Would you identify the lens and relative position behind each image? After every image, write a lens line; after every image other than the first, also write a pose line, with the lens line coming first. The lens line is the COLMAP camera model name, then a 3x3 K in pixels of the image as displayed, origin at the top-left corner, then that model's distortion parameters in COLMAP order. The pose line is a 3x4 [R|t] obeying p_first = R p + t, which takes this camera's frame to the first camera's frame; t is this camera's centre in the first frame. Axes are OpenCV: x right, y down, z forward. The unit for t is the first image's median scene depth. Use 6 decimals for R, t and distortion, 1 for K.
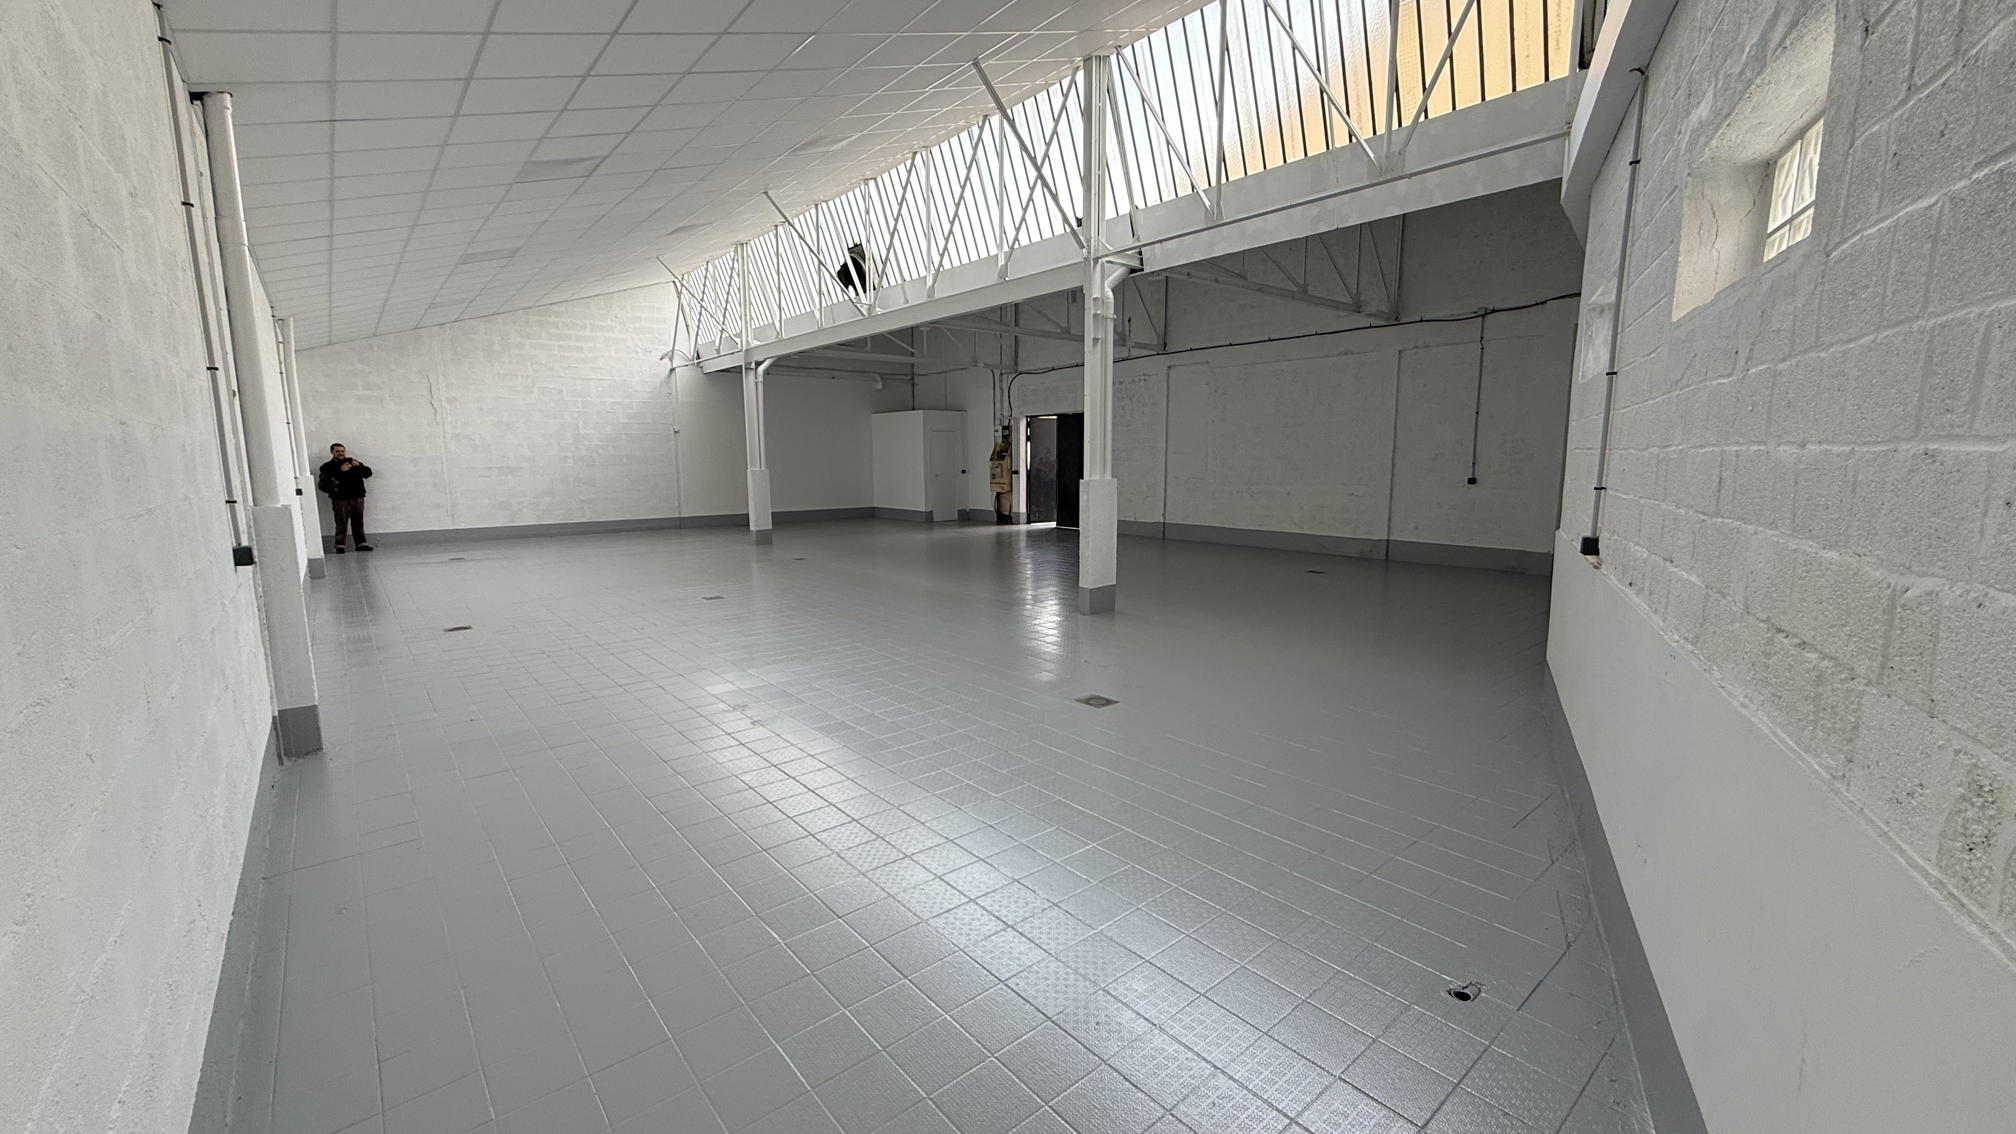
lens RADIAL K [[802.9, 0, 1007.3], [0, 802.9, 568.1], [0, 0, 1]] dist [0.002507, 0.000249]
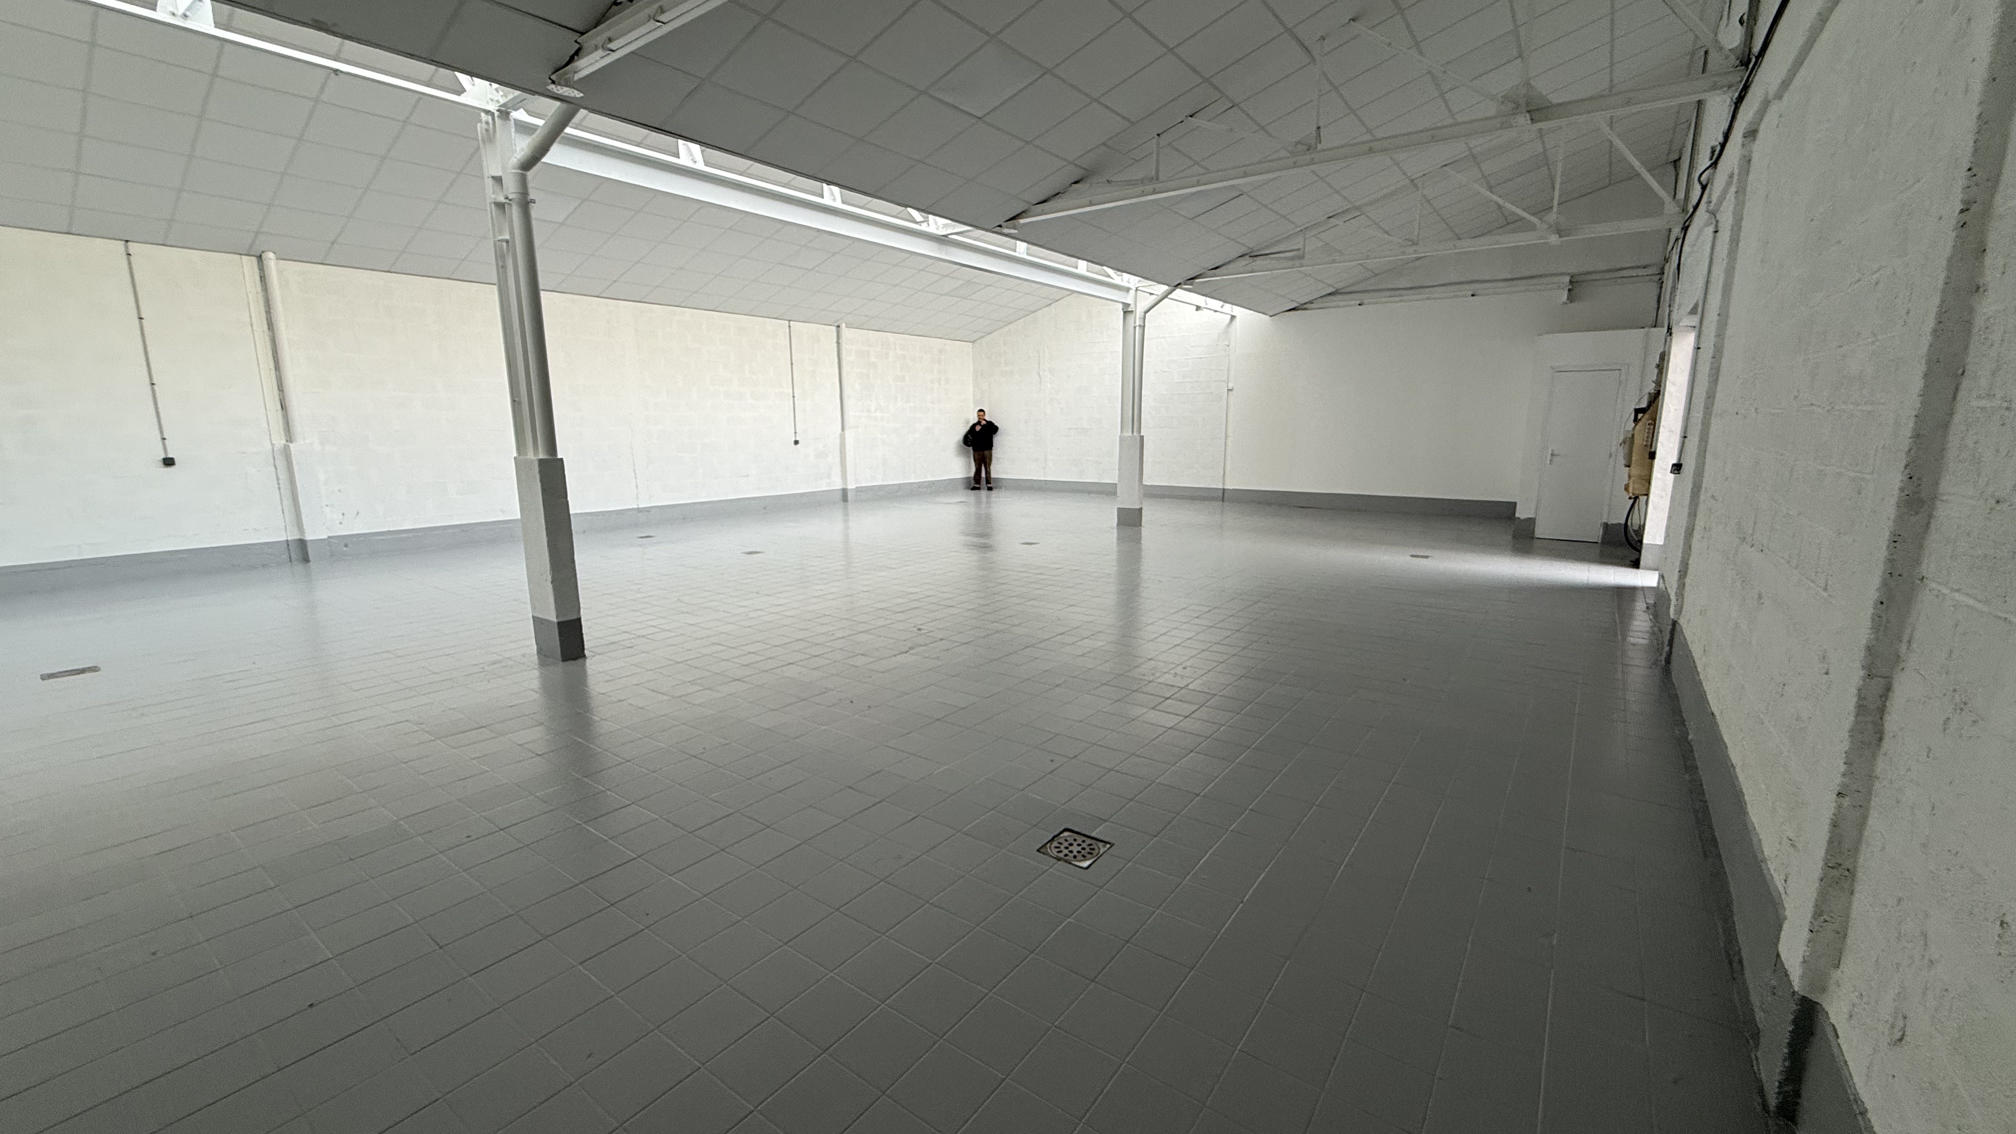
lens RADIAL K [[802.9, 0, 1001.9], [0, 802.9, 574.8], [0, 0, 1]] dist [0.002507, 0.000249]
pose [[0.226990, 0.189151, -0.955352, 0.496548], [-0.133843, 0.977709, 0.161776, -0.101792], [0.964656, 0.091145, 0.247247, 0.704281]]
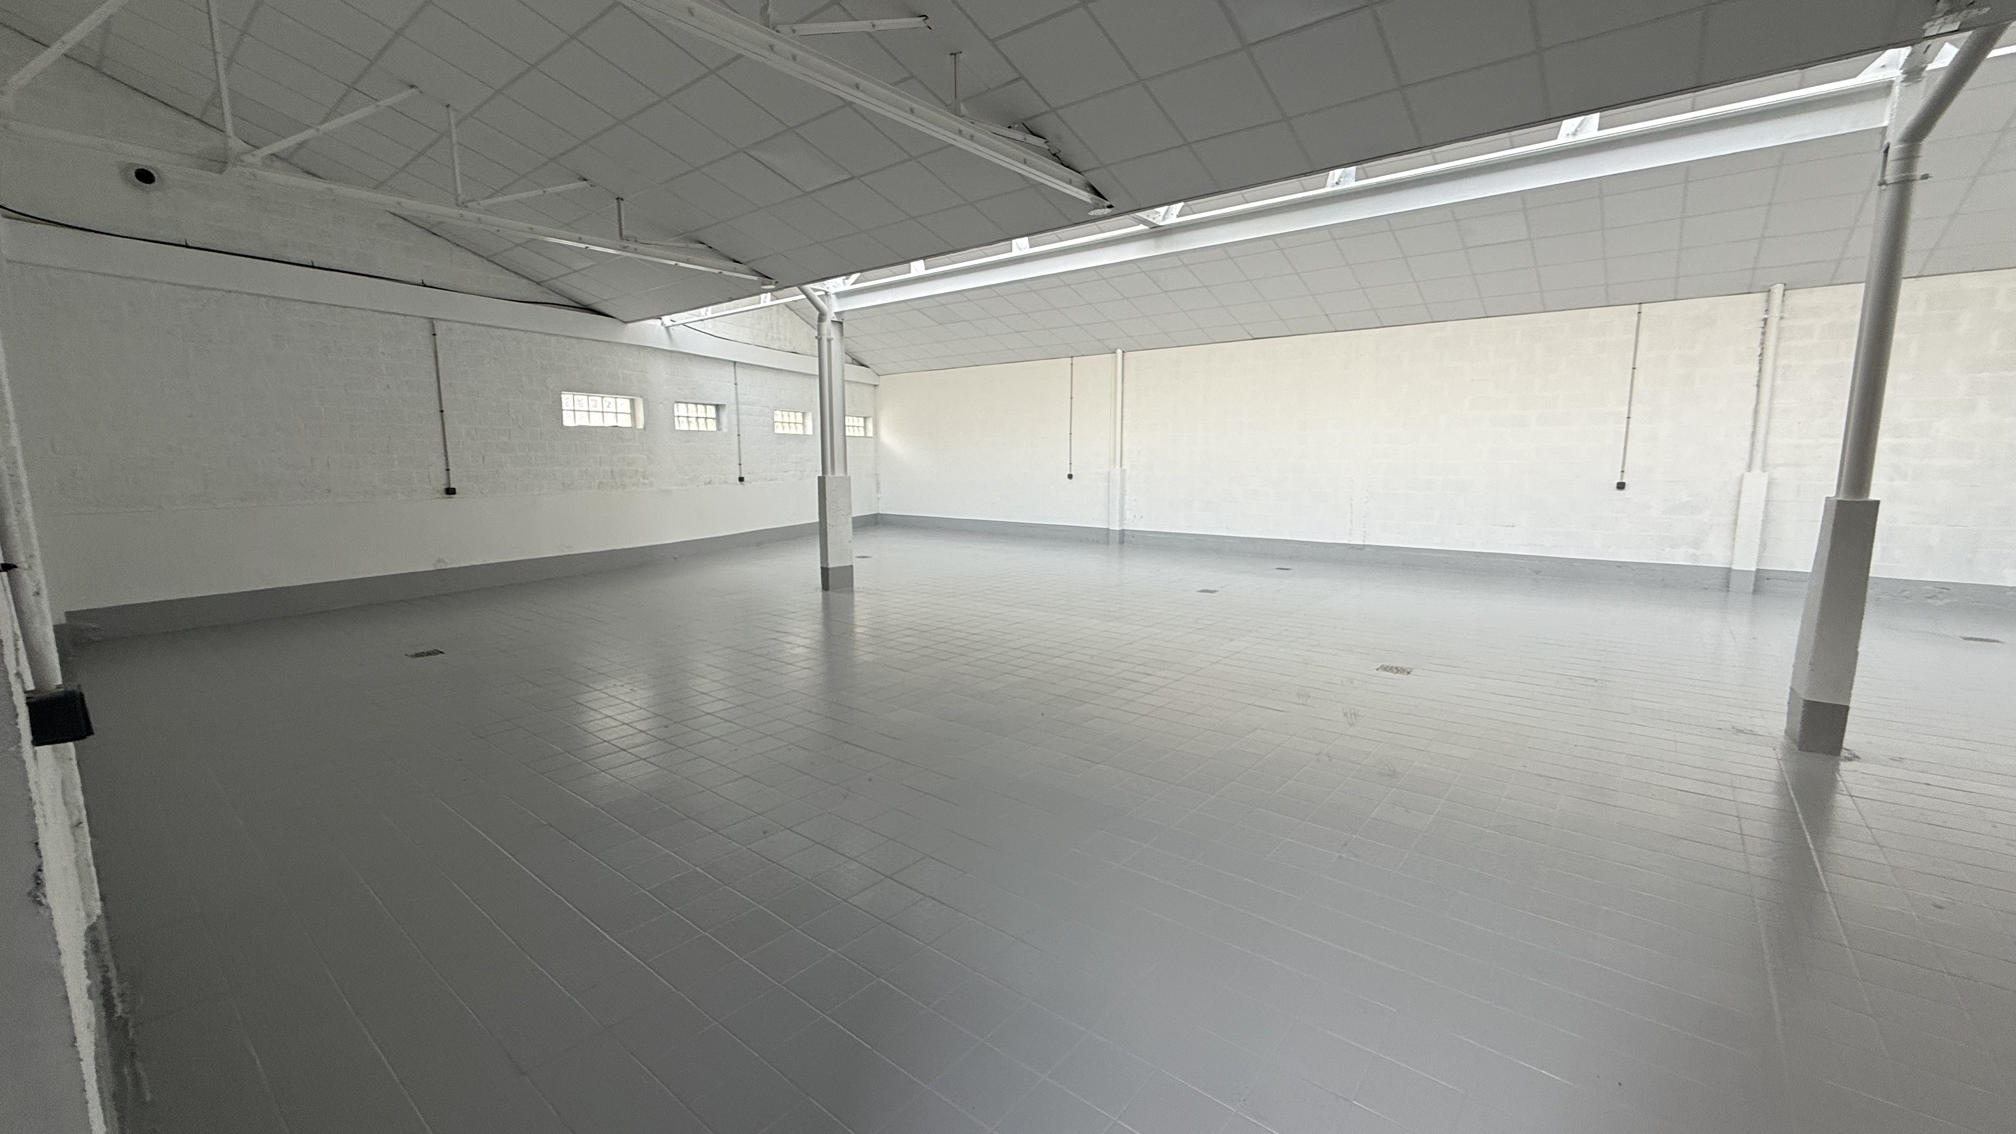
lens RADIAL K [[802.9, 0, 1005.4], [0, 802.9, 563.0], [0, 0, 1]] dist [0.002507, 0.000249]
pose [[-0.982448, 0.035385, -0.183151, 0.038892], [-0.016068, 0.962141, 0.272079, -0.185322], [0.185845, 0.270246, -0.944685, 1.289711]]
